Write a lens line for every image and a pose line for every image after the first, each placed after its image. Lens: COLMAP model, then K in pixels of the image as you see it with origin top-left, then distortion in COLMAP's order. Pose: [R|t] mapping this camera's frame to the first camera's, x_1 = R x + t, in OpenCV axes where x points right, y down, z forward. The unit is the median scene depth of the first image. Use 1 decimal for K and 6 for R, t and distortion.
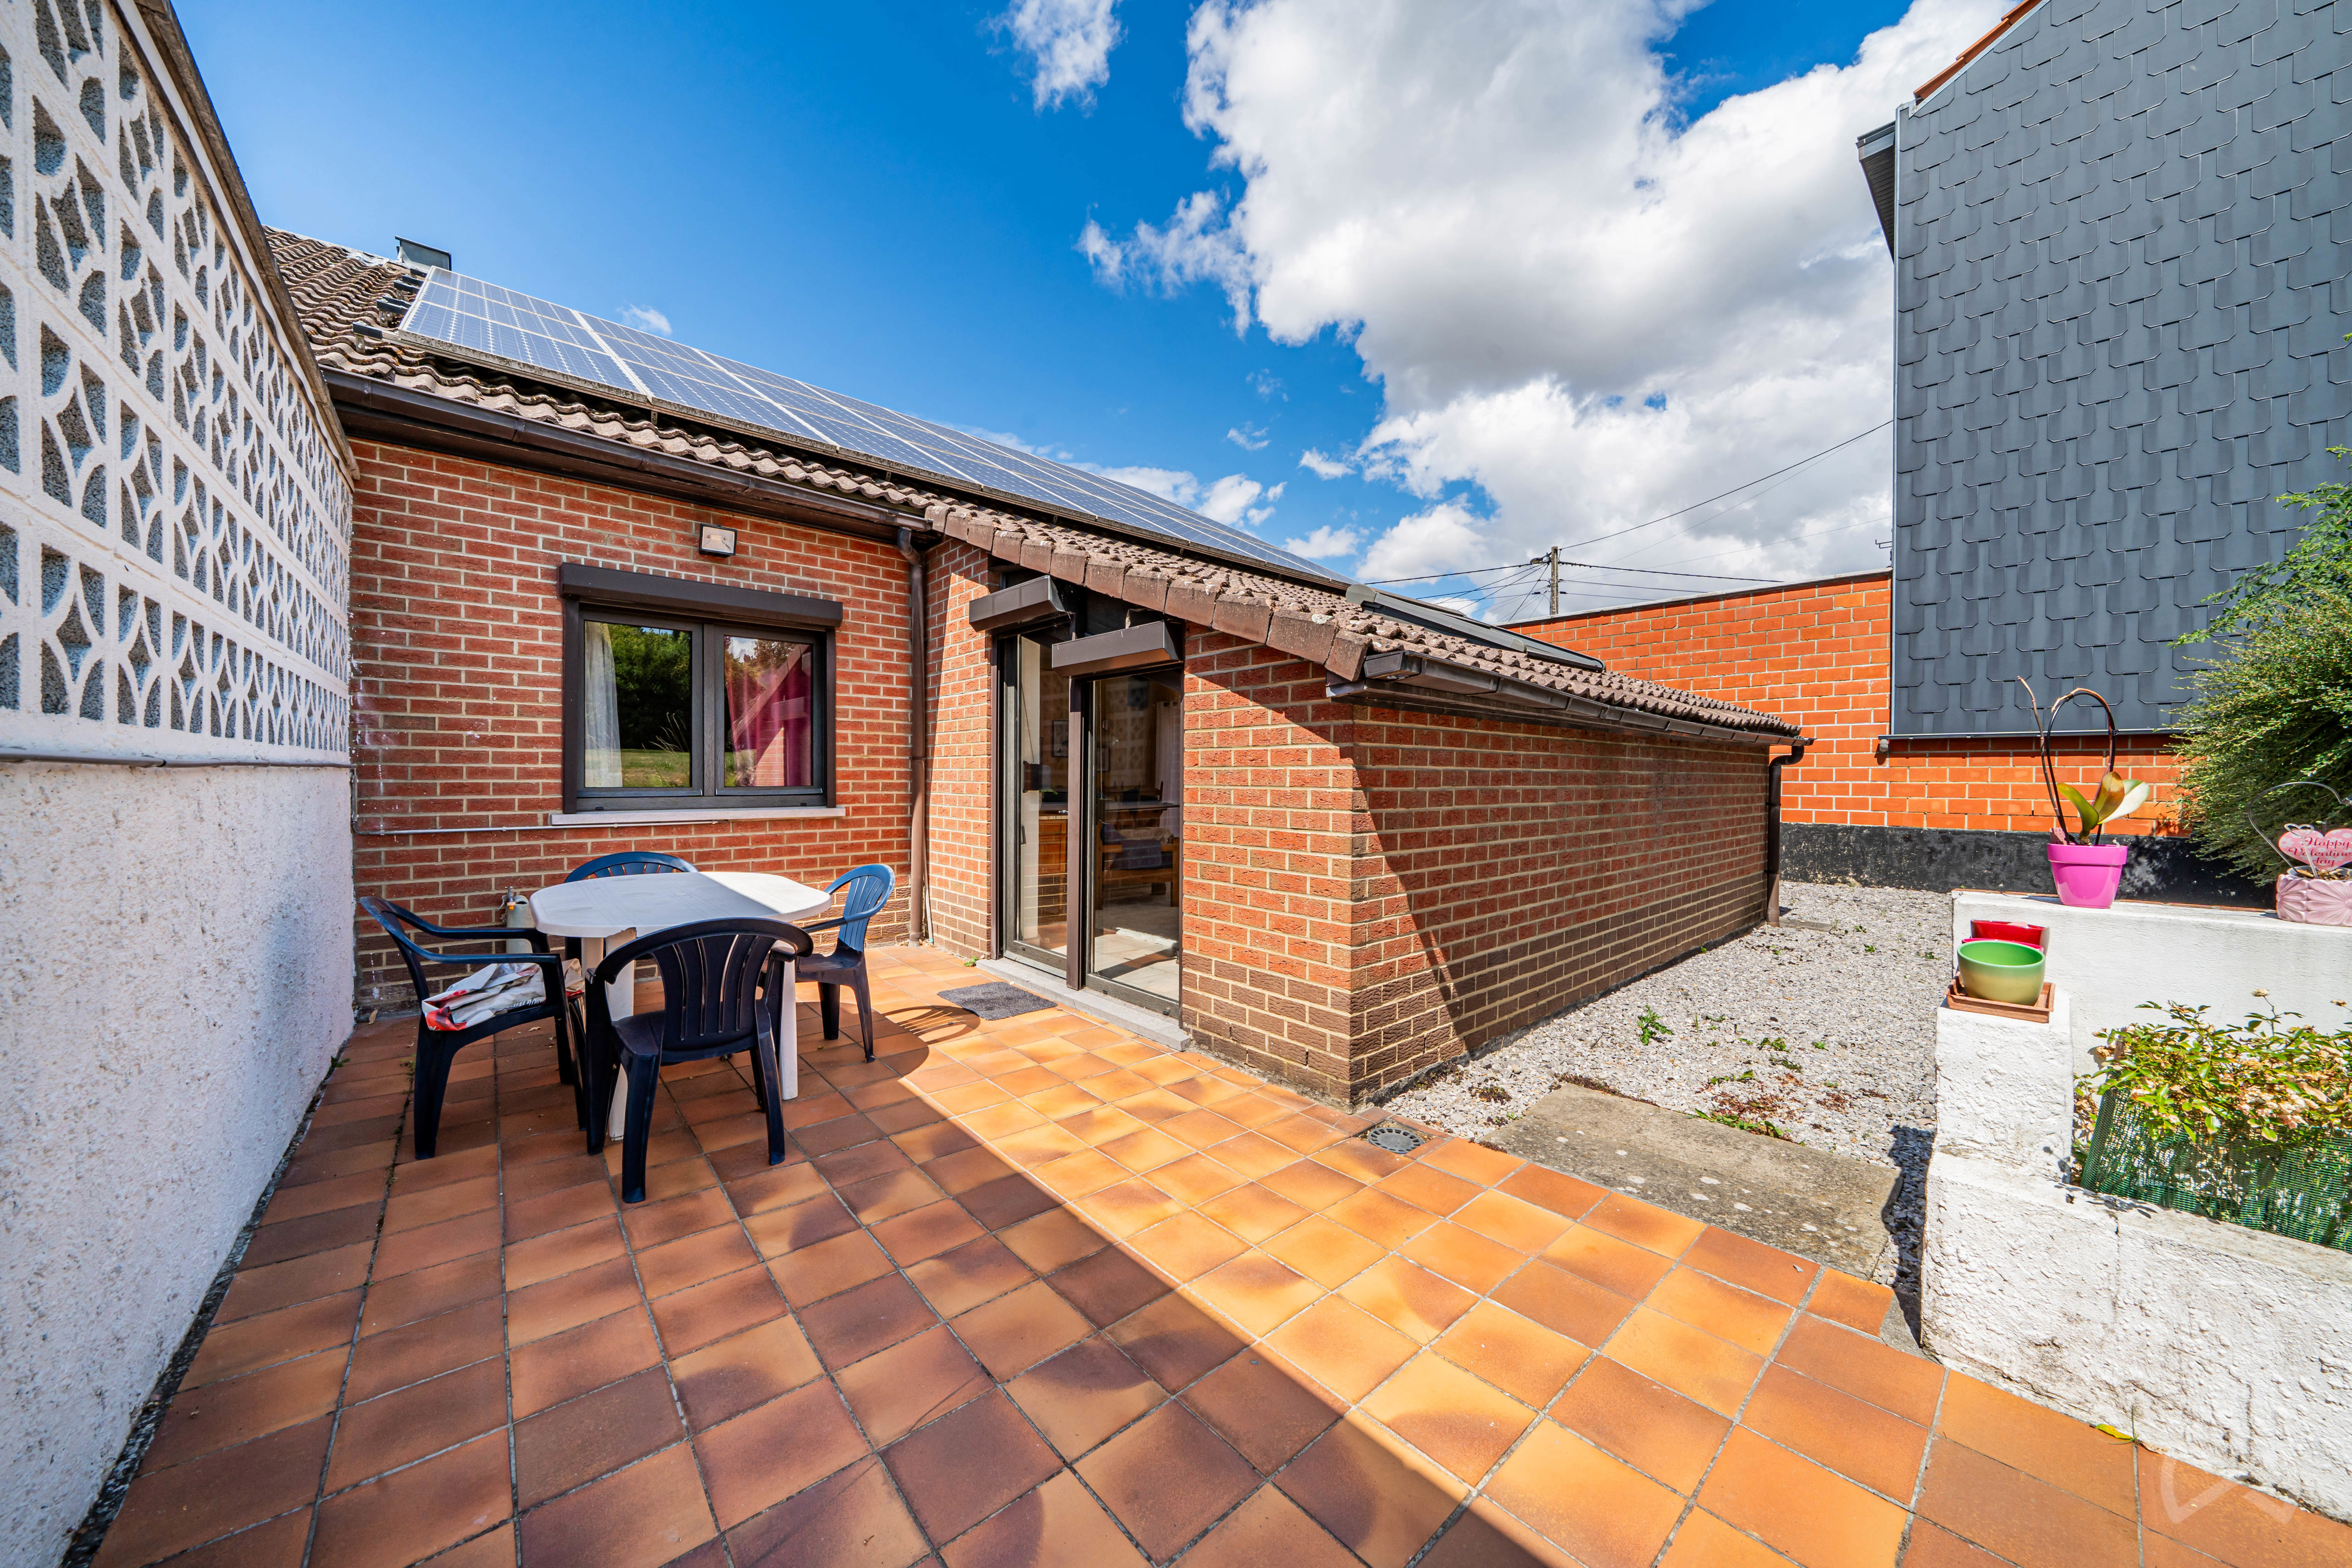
lens RADIAL K [[803.4, 0, 1179.2], [0, 803.4, 780.4], [0, 0, 1]] dist [-0.001277, -0.000114]
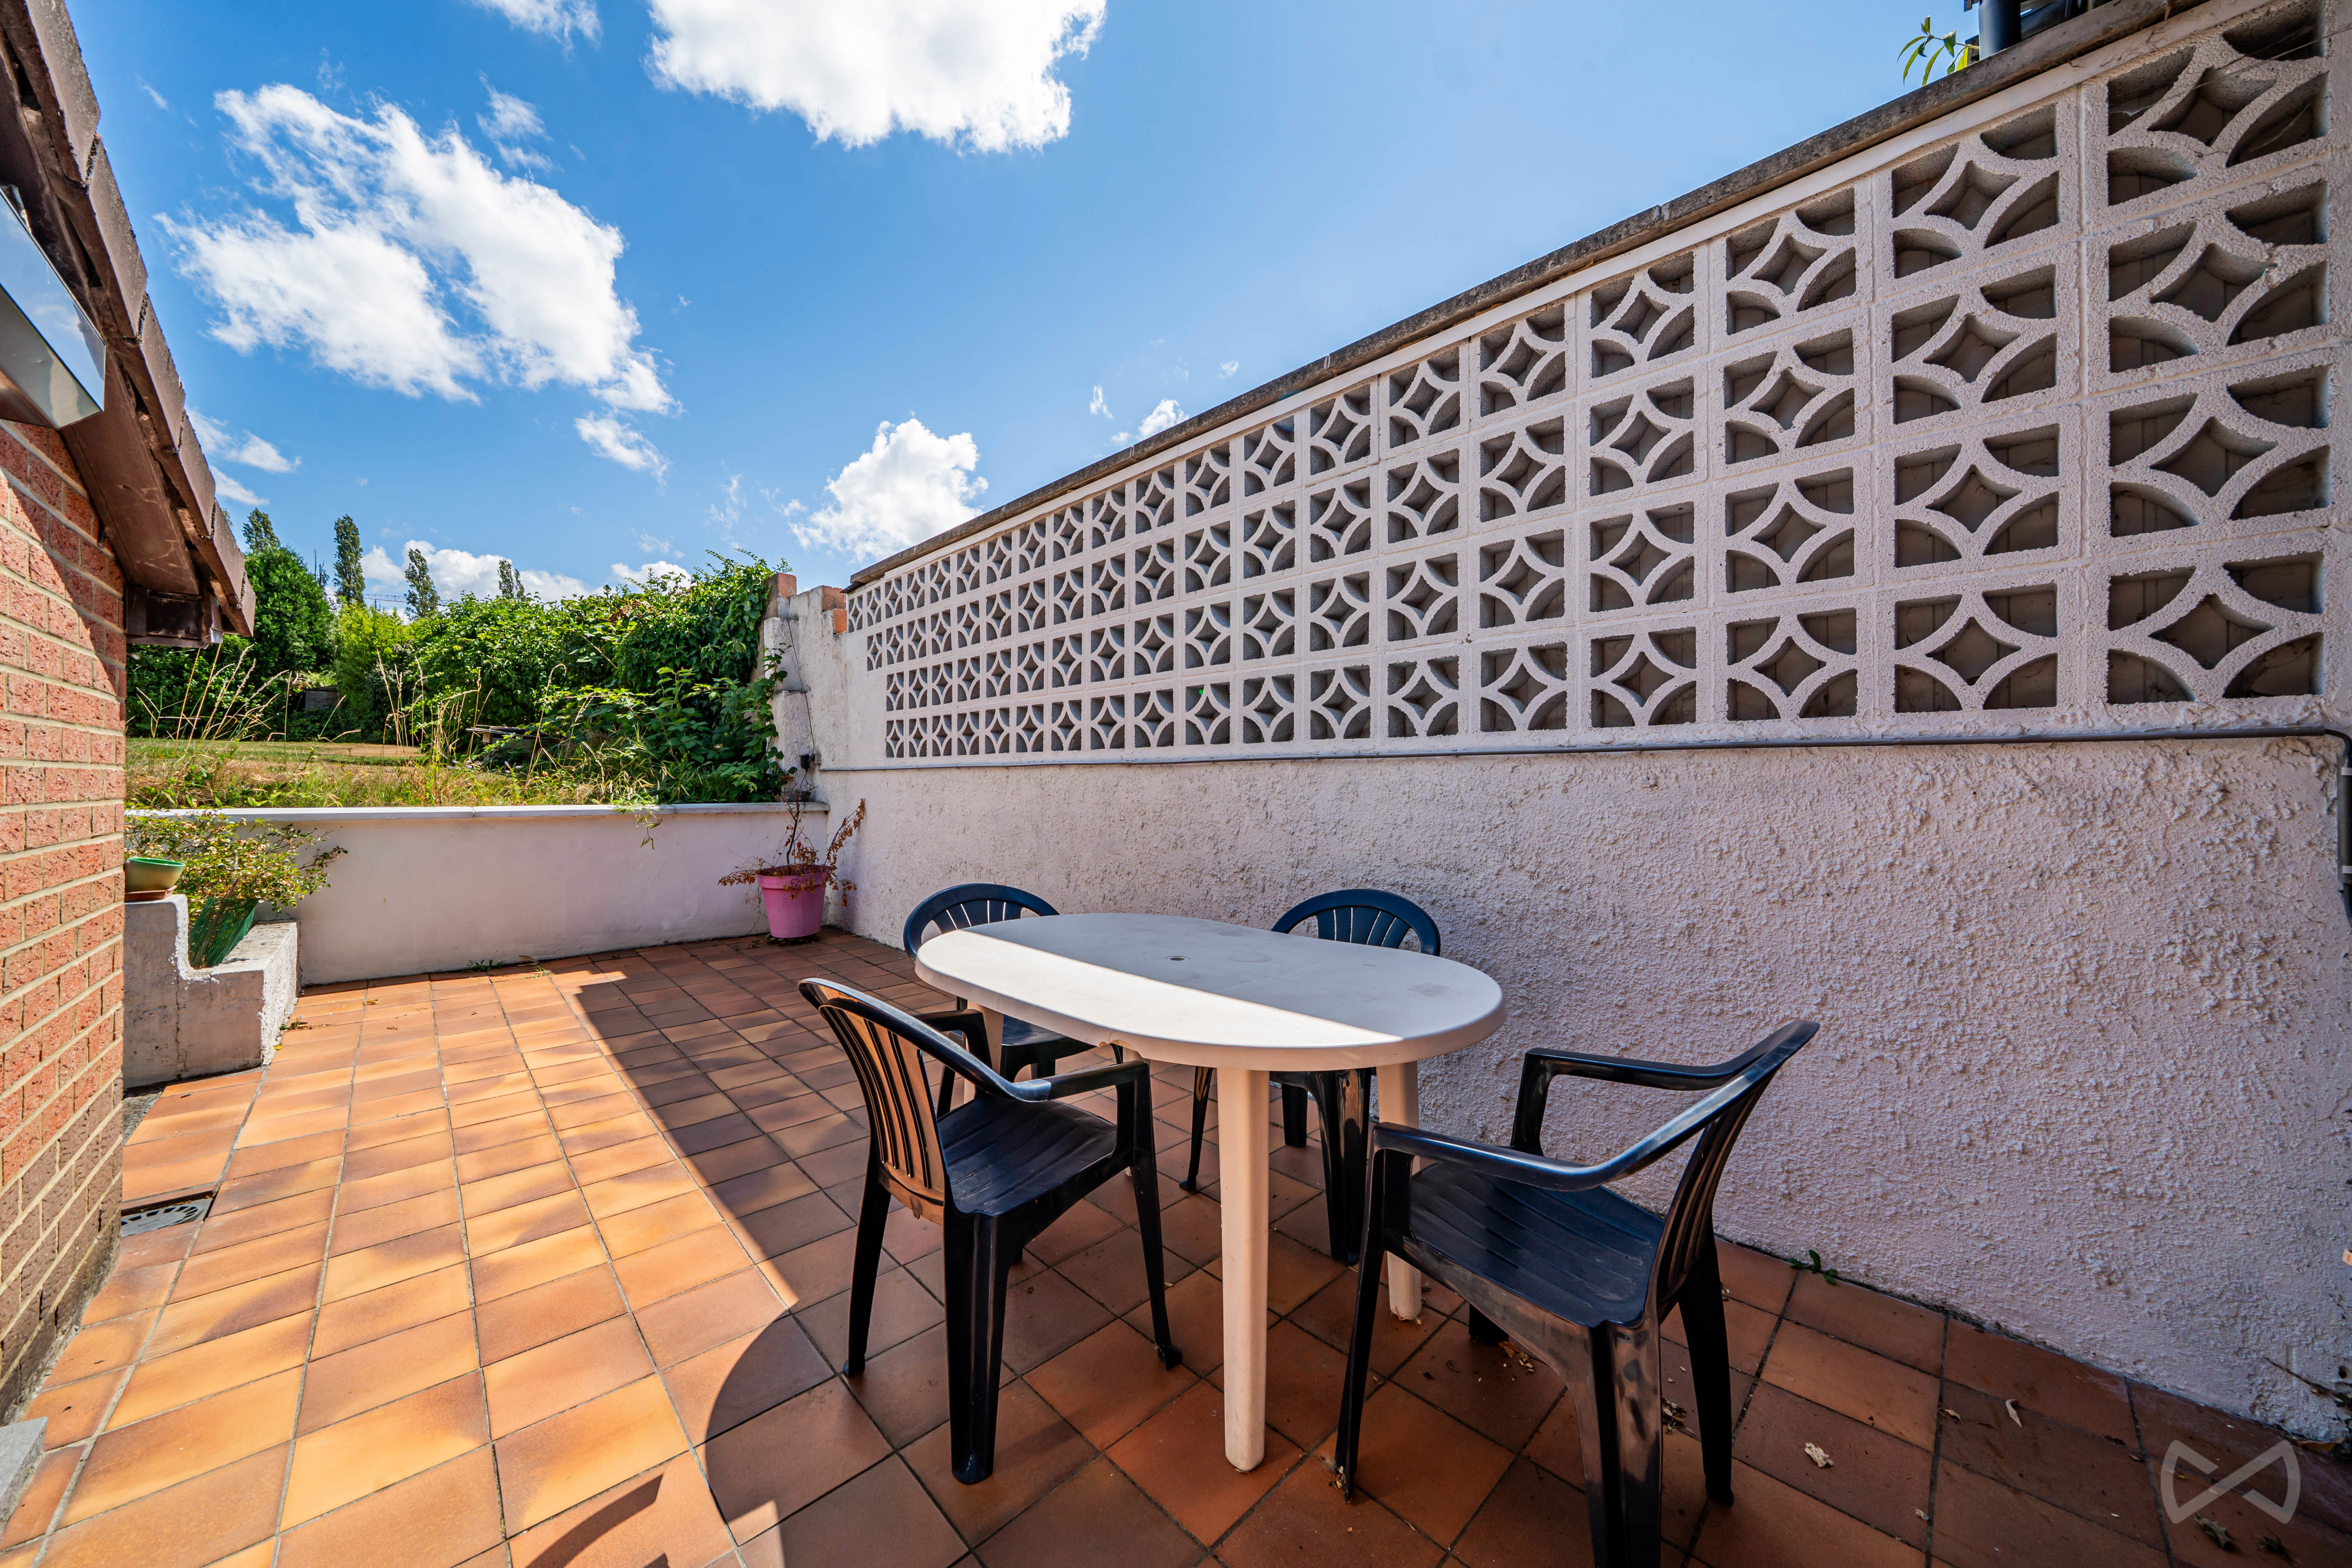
lens RADIAL K [[803.4, 0, 1174.8], [0, 803.4, 779.6], [0, 0, 1]] dist [-0.001277, -0.000114]
pose [[-0.998730, -0.005987, -0.050032, -0.733089], [-0.006012, 0.999982, 0.000354, 0.016655], [0.050029, 0.000654, -0.998748, 1.973455]]
